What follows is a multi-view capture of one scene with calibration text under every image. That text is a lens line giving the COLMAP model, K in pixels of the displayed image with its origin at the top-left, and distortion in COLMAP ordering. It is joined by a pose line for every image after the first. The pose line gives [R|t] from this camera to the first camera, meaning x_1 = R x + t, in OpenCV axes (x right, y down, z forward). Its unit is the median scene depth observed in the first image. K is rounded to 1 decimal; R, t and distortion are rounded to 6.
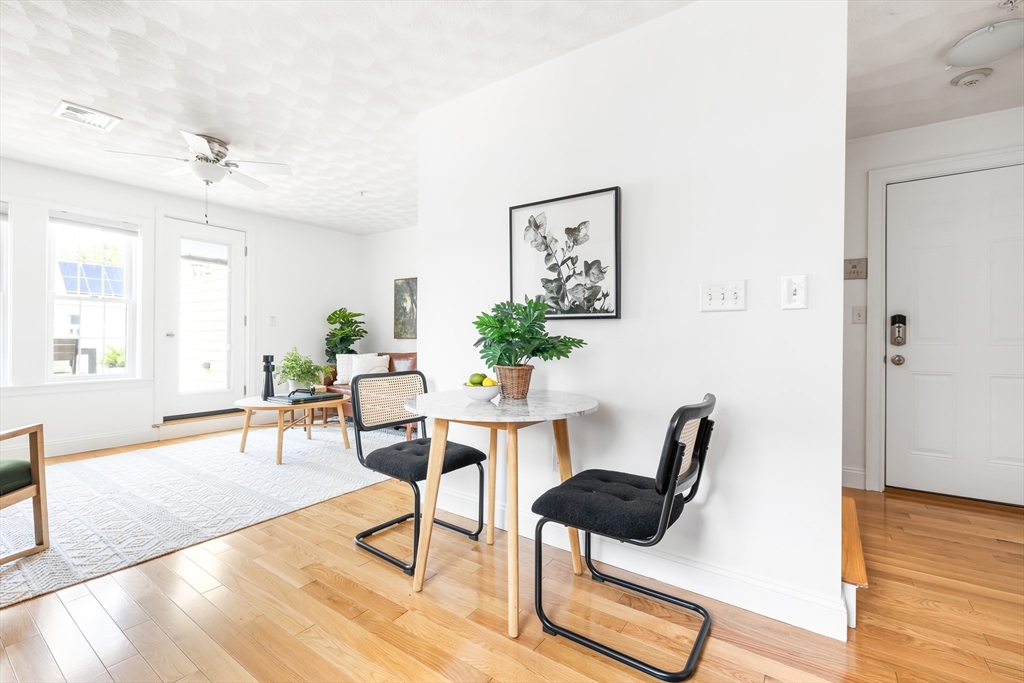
lens RADIAL K [[440.3, 0, 512.8], [0, 440.3, 336.9], [0, 0, 1]] dist [-0.000842, -0.000481]
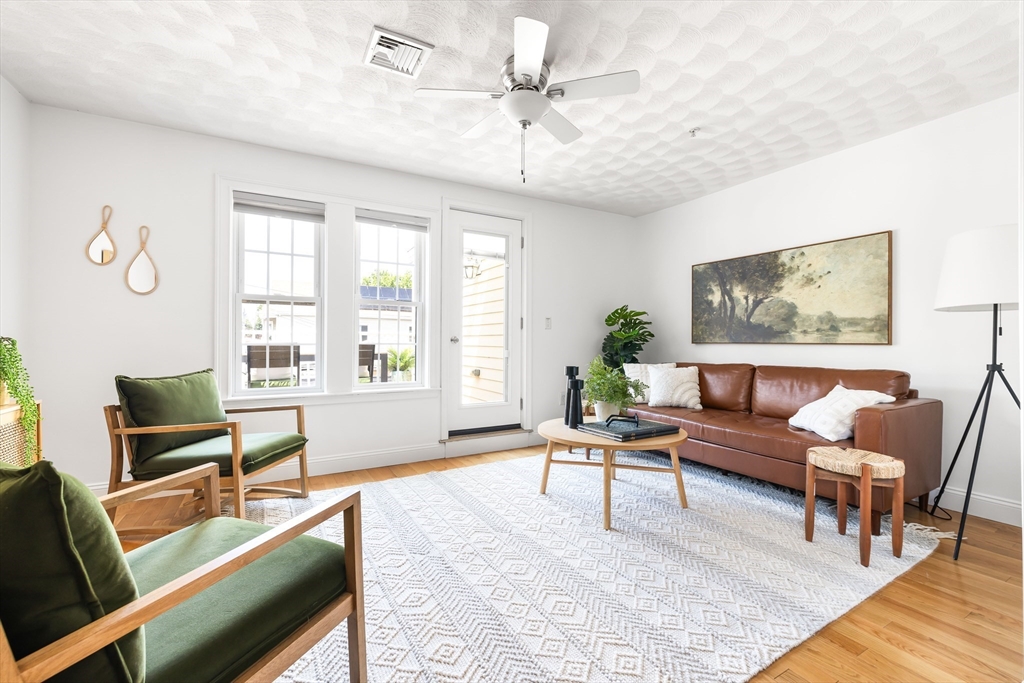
lens RADIAL K [[431.9, 0, 509.9], [0, 431.9, 336.7], [0, 0, 1]] dist [0.000162, -0.000018]
pose [[0.898365, -0.007912, -0.439179, -0.300804], [0.002893, 0.999923, -0.012097, -0.000256], [0.439241, 0.009597, 0.898318, 0.268952]]
